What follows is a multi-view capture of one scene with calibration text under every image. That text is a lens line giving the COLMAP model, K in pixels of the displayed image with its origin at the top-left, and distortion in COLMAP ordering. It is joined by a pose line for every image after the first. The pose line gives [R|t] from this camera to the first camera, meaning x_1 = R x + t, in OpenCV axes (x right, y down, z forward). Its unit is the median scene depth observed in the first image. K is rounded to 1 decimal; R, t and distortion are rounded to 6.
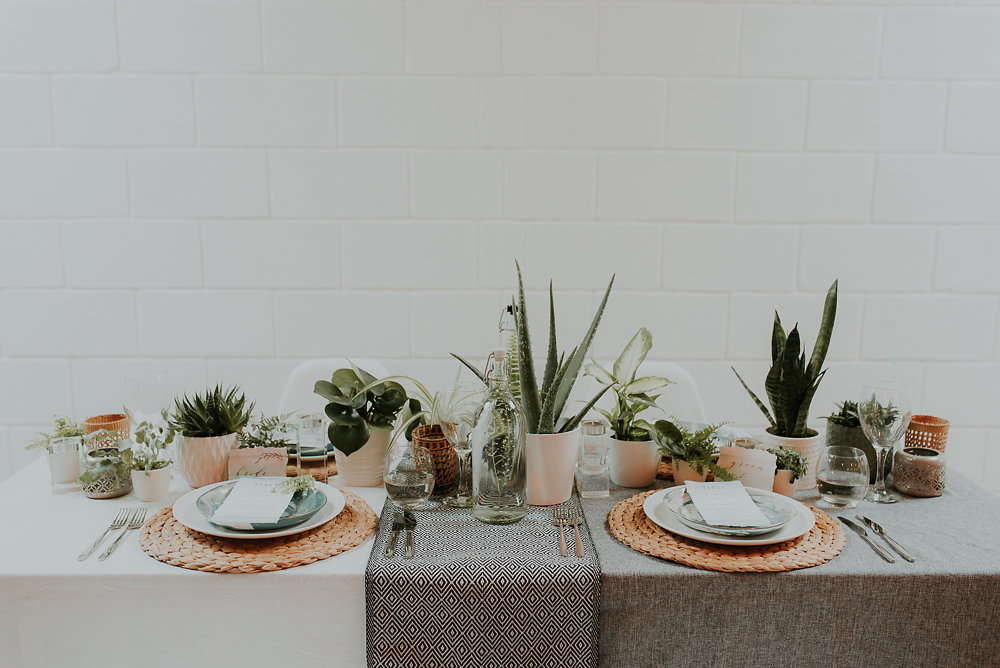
lens RADIAL K [[971.4, 0, 500.0], [0, 971.4, 334.0], [0, 0, 1]] dist [-0.015720, 0.010682]
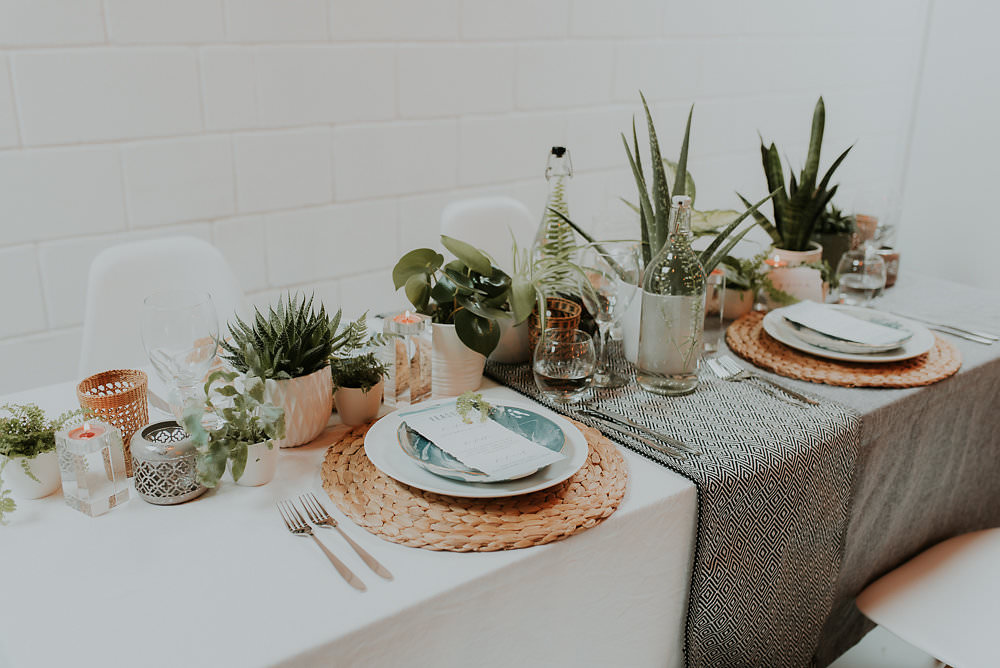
lens RADIAL K [[971.4, 0, 500.0], [0, 971.4, 334.0], [0, 0, 1]] dist [-0.015720, 0.010682]
pose [[0.793628, -0.195908, 0.575998, -0.585836], [0.089306, 0.973995, 0.208226, -0.054926], [-0.601813, -0.113814, 0.790486, 0.366151]]
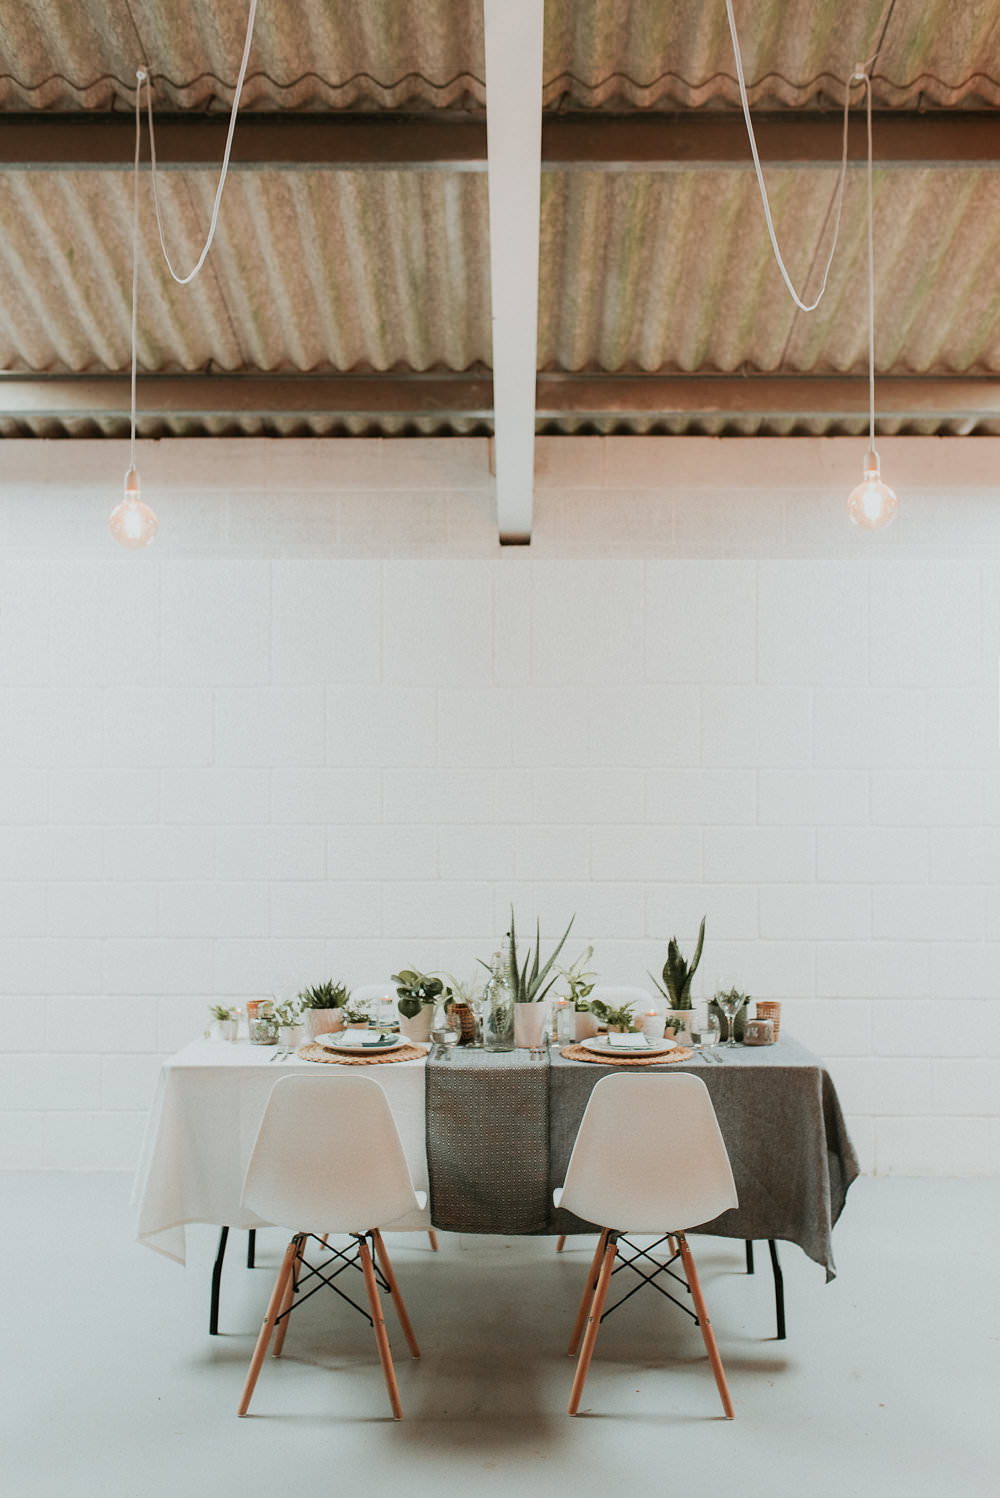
lens RADIAL K [[1455.2, 0, 500.0], [0, 1455.2, 749.0], [0, 0, 1]] dist [-0.015720, 0.010682]
pose [[0.999504, -0.005542, -0.030996, 0.078426], [-0.001116, 0.977538, -0.210756, 0.194275], [0.031468, 0.210686, 0.977047, -1.514971]]
